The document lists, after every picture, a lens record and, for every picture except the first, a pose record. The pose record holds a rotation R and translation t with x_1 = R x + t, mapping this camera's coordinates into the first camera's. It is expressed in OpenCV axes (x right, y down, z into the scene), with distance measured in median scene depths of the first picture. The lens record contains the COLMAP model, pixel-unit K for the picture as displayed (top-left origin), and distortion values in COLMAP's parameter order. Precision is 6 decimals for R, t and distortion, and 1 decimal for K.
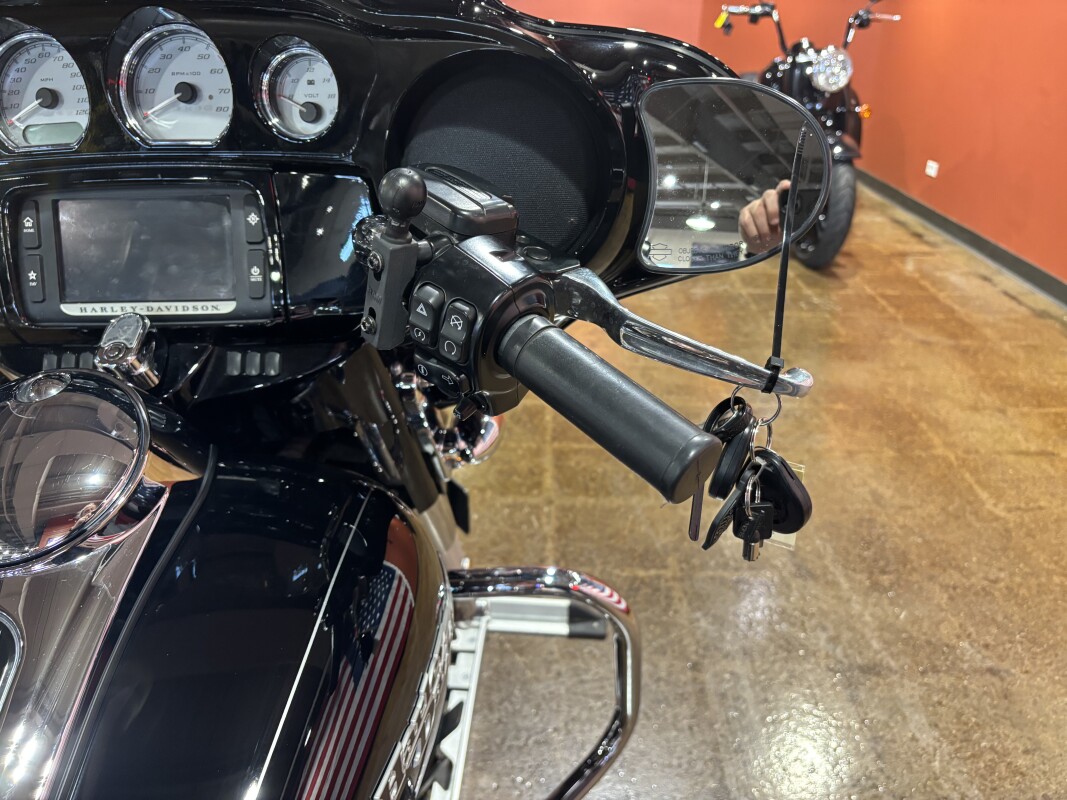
lens RADIAL K [[817.2, 0, 539.1], [0, 817.2, 406.3], [0, 0, 1]] dist [0.029499, -0.049373]
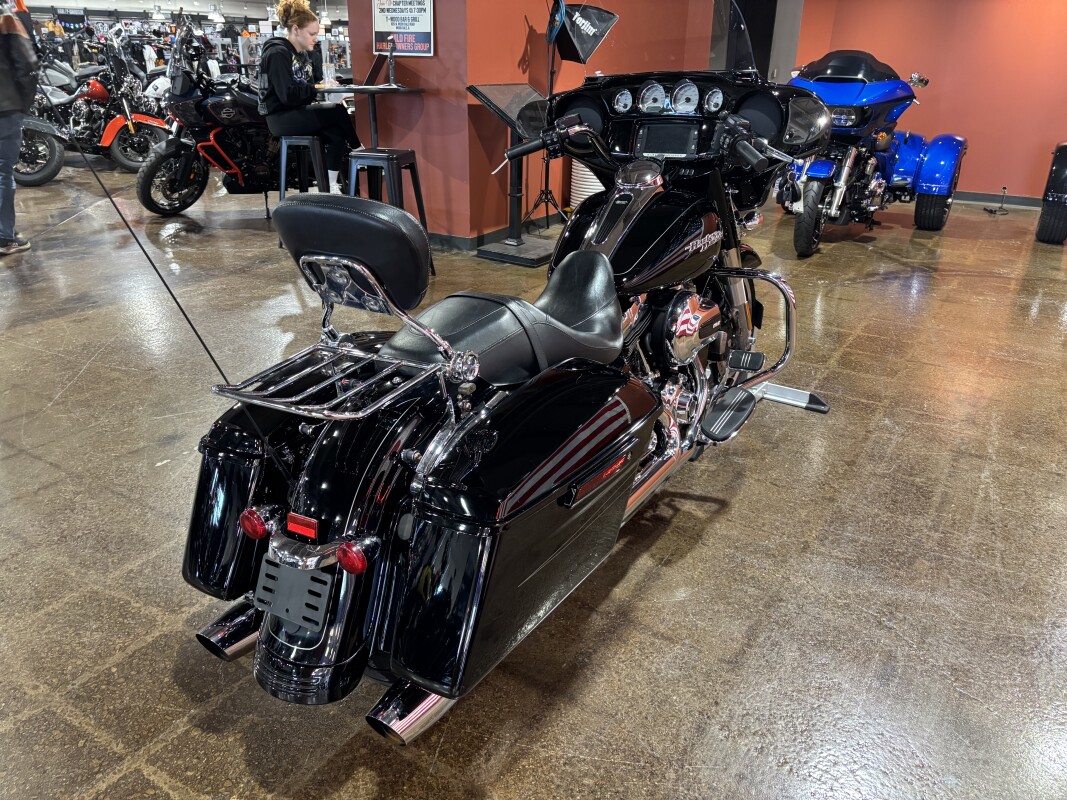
lens RADIAL K [[817.2, 0, 532.8], [0, 817.2, 404.8], [0, 0, 1]] dist [0.029499, -0.049373]
pose [[0.856430, 0.207387, -0.472776, 0.199037], [-0.238246, 0.971189, -0.005561, 0.223856], [0.458002, 0.117399, 0.881165, -0.477304]]
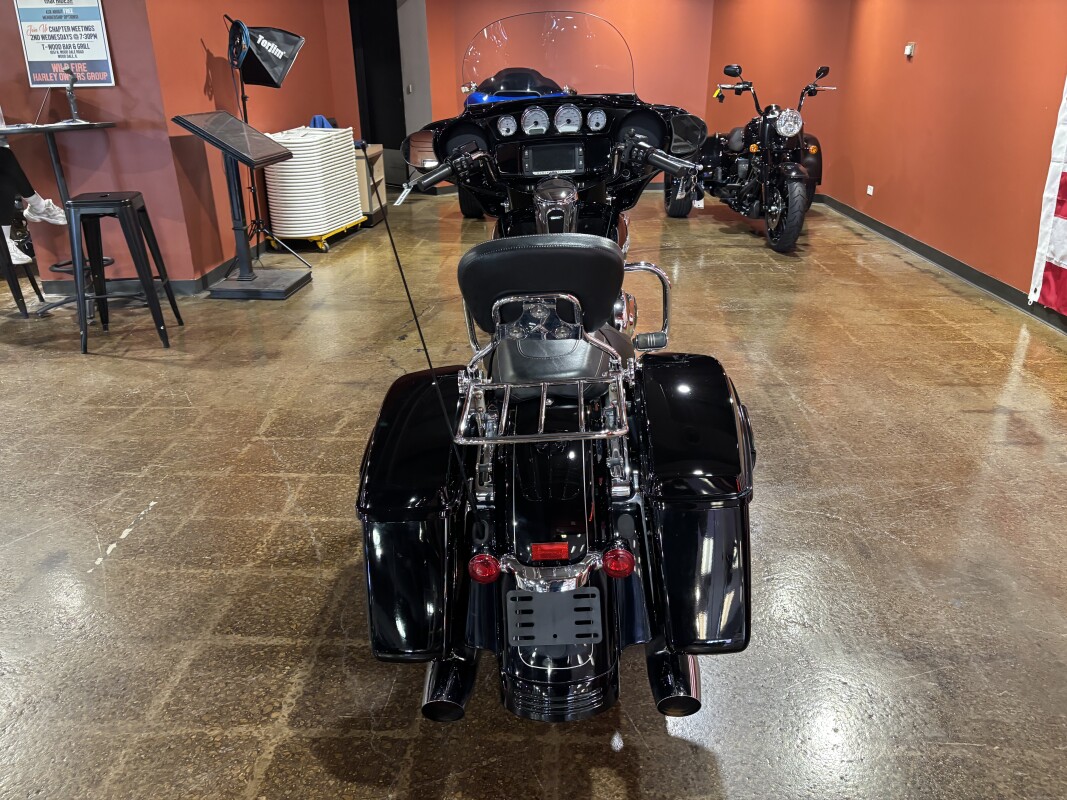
lens RADIAL K [[817.2, 0, 531.8], [0, 817.2, 407.7], [0, 0, 1]] dist [0.029499, -0.049373]
pose [[0.999276, -0.007297, -0.037330, -0.083586], [0.004655, 0.997510, -0.070378, 0.264162], [0.037751, 0.070153, 0.996822, -0.595100]]
